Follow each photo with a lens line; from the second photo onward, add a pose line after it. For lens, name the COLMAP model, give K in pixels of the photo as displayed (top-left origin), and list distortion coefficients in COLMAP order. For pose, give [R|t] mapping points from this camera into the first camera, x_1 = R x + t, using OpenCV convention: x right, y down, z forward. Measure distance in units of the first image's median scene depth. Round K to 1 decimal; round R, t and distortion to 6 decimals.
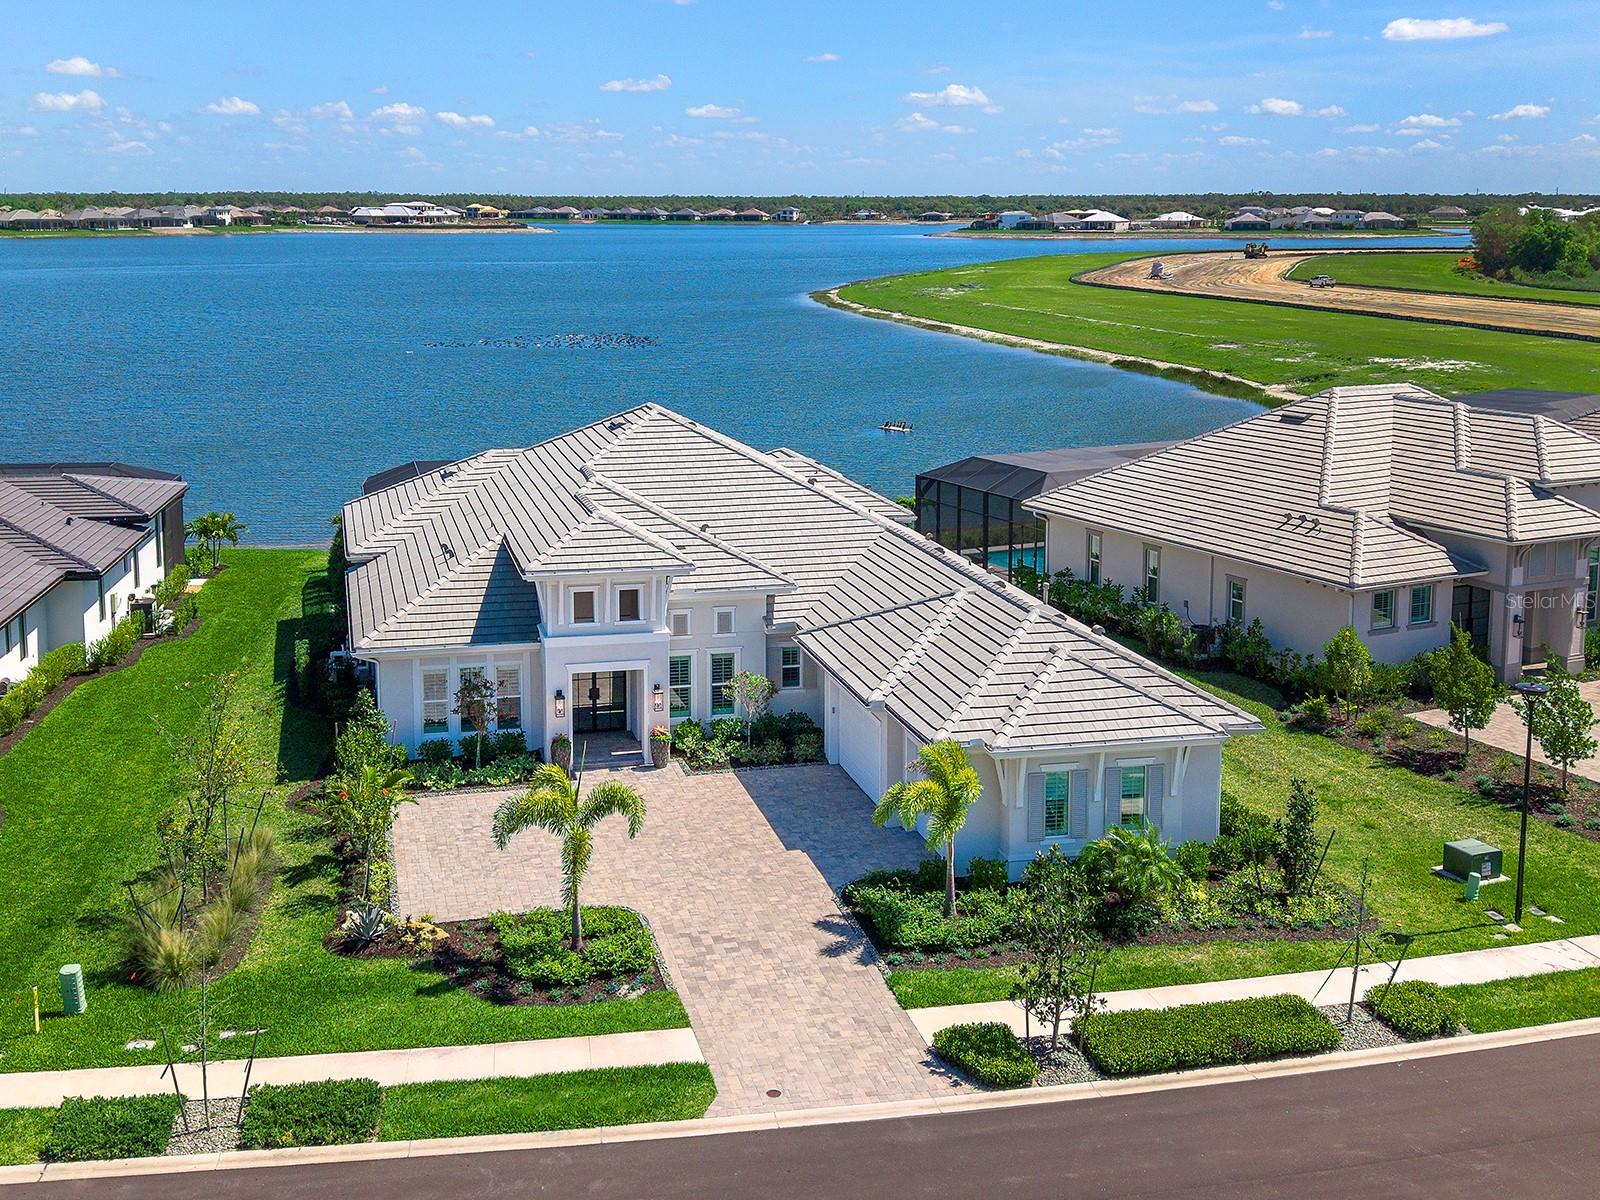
lens RADIAL K [[1842.4, 0, 755.9], [0, 1842.4, 595.4], [0, 0, 1]] dist [0.148324, -0.437170]
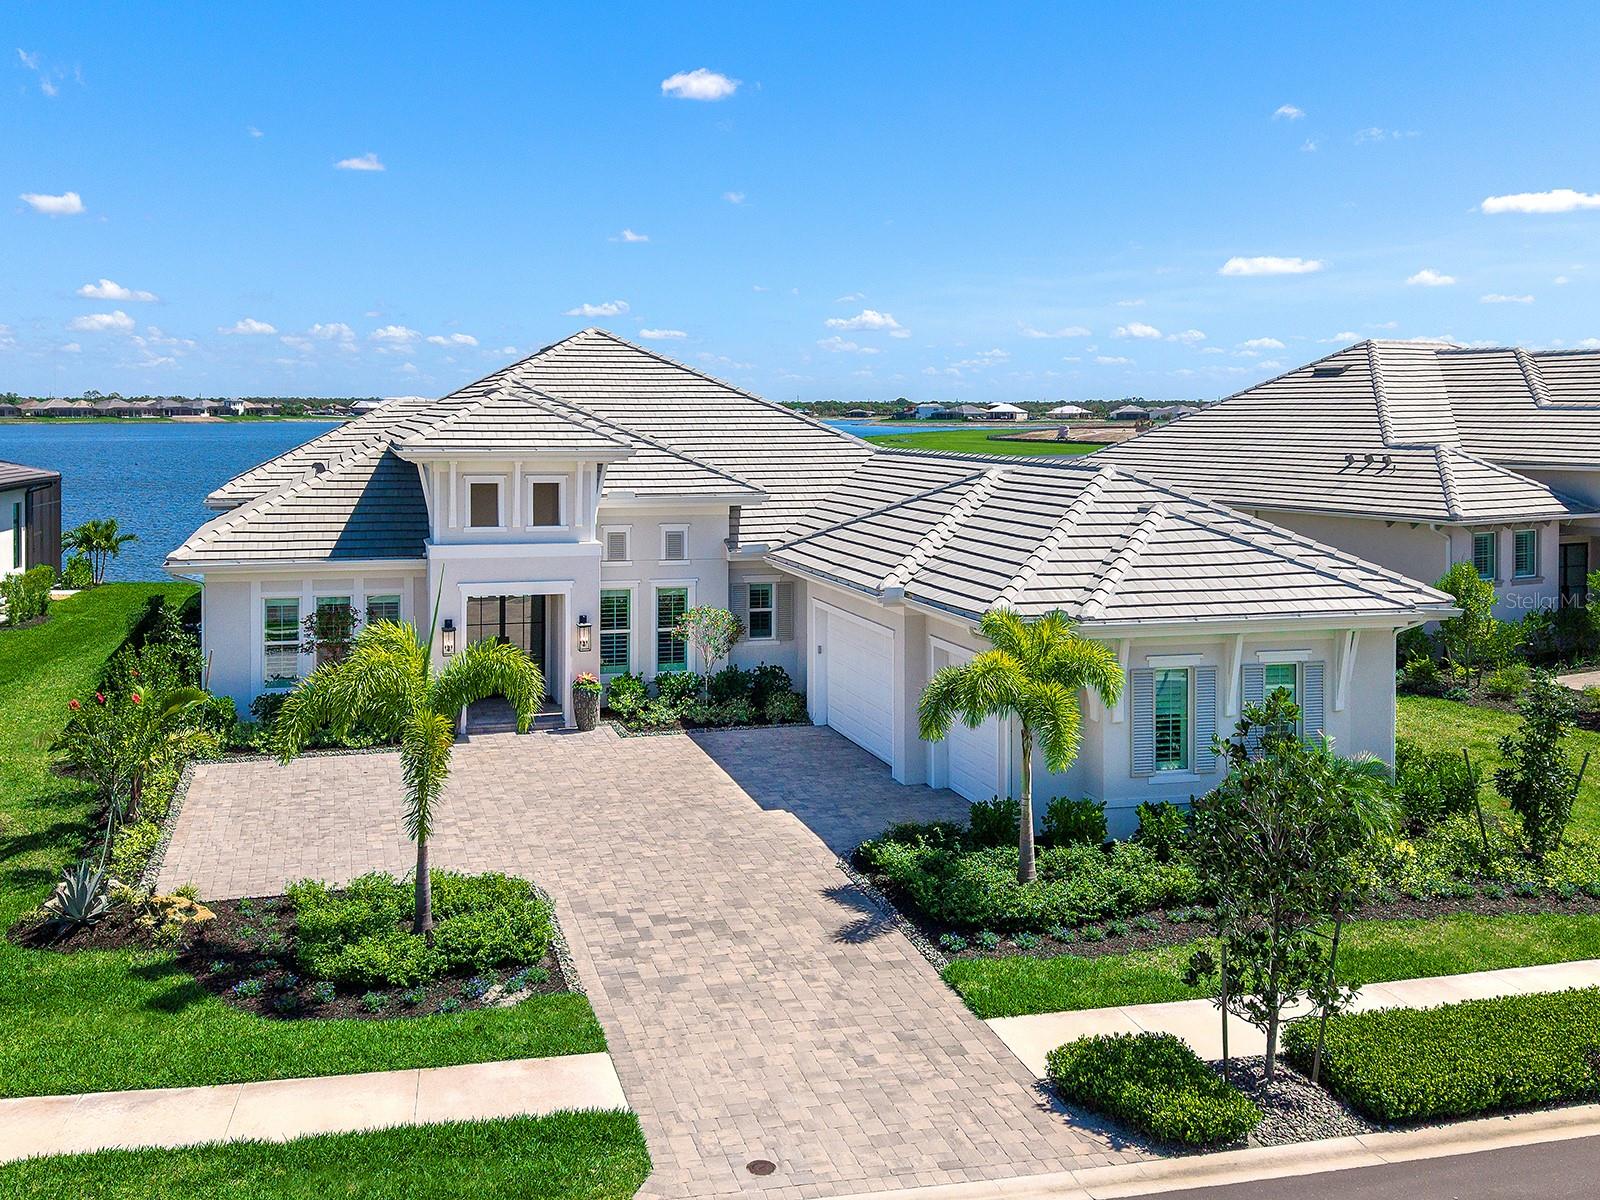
lens RADIAL K [[1623.4, 0, 755.4], [0, 1623.4, 478.9], [0, 0, 1]] dist [0.028728, -0.028458]
pose [[0.999563, -0.002571, 0.029444, -0.003794], [0.007344, 0.986573, -0.163156, 0.120632], [-0.028629, 0.163301, 0.986161, 0.411324]]
